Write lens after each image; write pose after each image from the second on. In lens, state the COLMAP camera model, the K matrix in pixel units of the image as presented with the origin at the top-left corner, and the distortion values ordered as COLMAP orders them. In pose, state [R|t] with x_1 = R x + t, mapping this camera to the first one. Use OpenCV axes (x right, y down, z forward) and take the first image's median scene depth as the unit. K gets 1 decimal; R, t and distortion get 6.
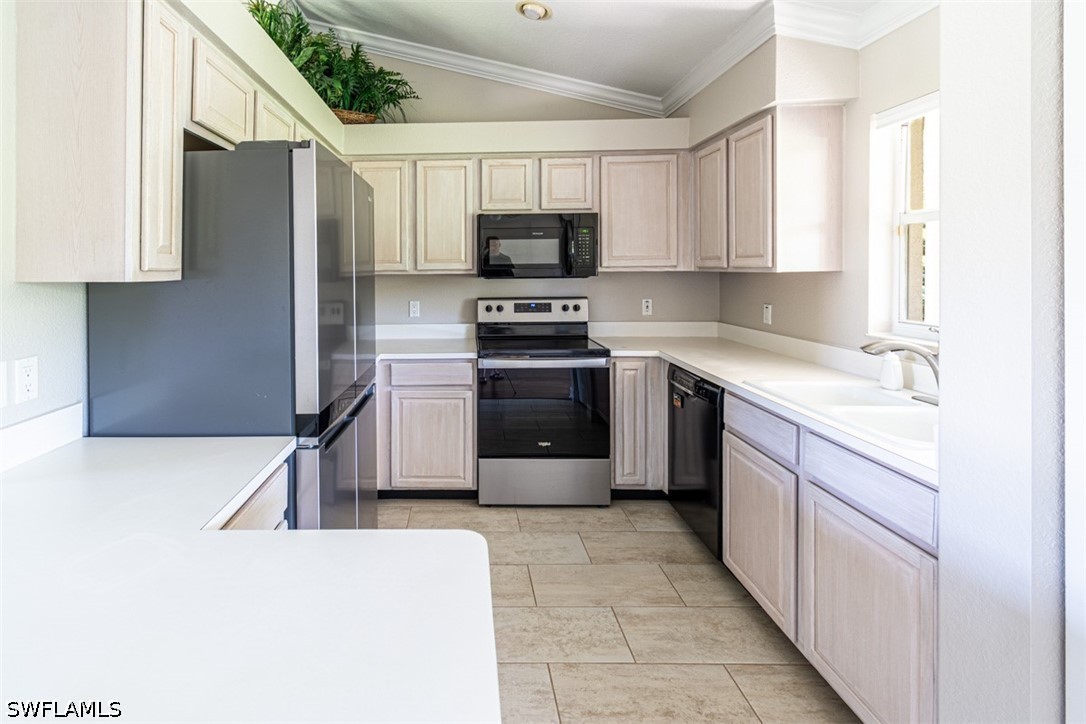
lens RADIAL K [[504.5, 0, 505.0], [0, 504.5, 277.0], [0, 0, 1]] dist [0.000890, -0.000212]
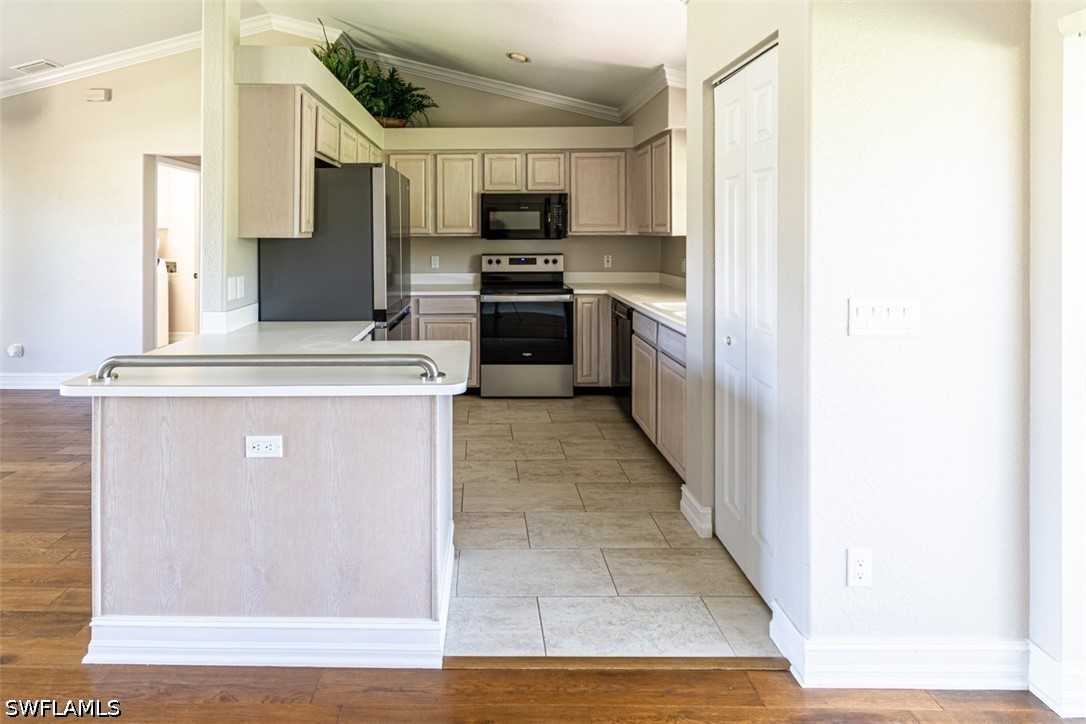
lens RADIAL K [[531.8, 0, 538.3], [0, 531.8, 240.4], [0, 0, 1]] dist [-0.001057, 0.000013]
pose [[0.999591, 0.003802, 0.028342, 0.063438], [-0.003739, 0.999990, -0.002268, 0.008353], [-0.028350, 0.002161, 0.999596, -0.488402]]
